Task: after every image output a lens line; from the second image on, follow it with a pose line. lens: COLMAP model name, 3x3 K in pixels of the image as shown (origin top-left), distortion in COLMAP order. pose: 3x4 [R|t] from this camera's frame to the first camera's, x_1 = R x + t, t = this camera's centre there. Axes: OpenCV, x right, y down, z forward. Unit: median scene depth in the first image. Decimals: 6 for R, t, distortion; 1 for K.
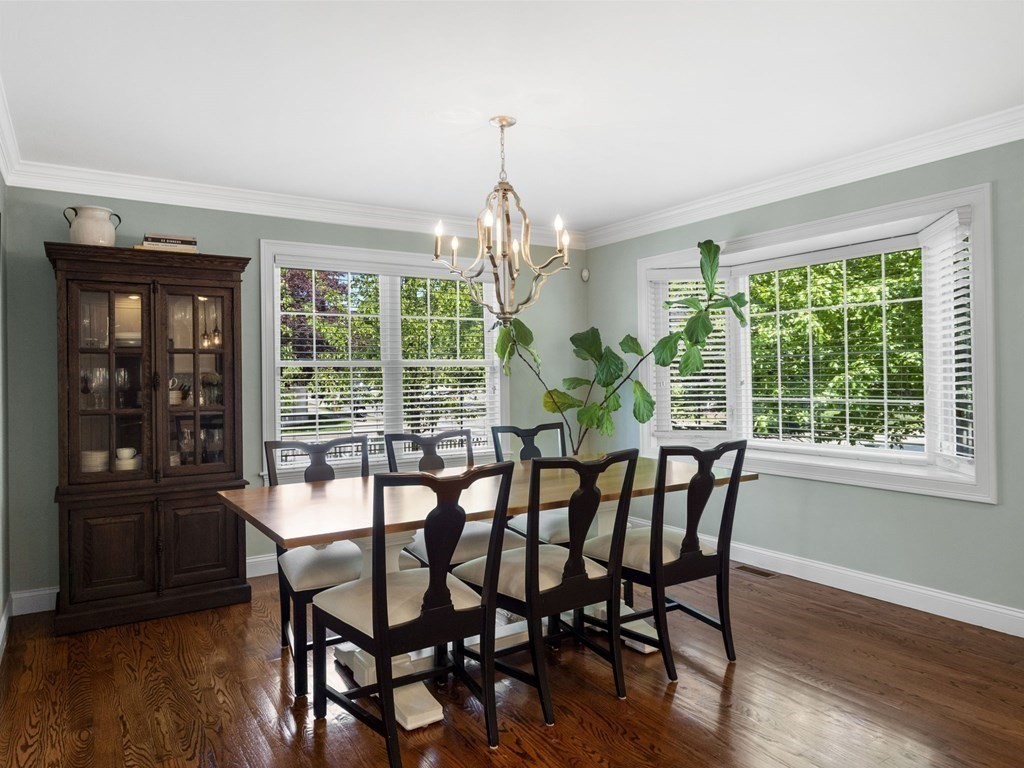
lens RADIAL K [[668.0, 0, 511.1], [0, 668.0, 376.4], [0, 0, 1]] dist [0.018608, 0.000185]
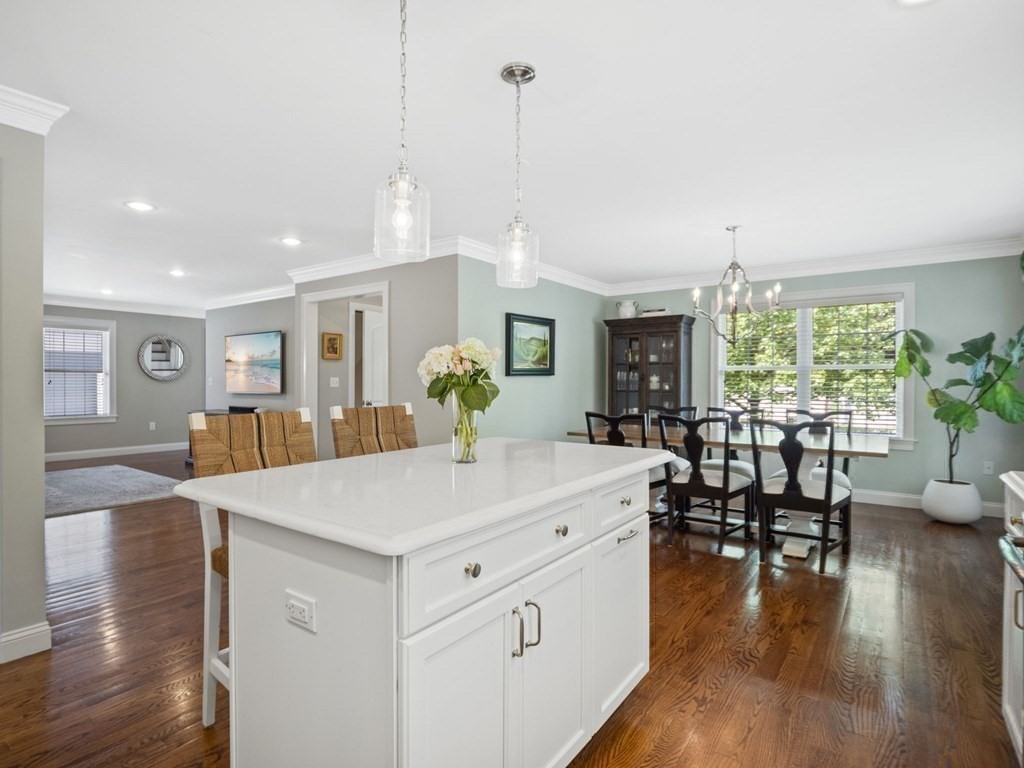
lens RADIAL K [[502.1, 0, 507.8], [0, 502.1, 376.6], [0, 0, 1]] dist [-0.018455, -0.000117]
pose [[0.369857, 0.011762, -0.929014, 0.884979], [-0.004772, 0.999931, 0.010760, -0.009541], [0.929076, 0.000454, 0.369888, -0.021367]]
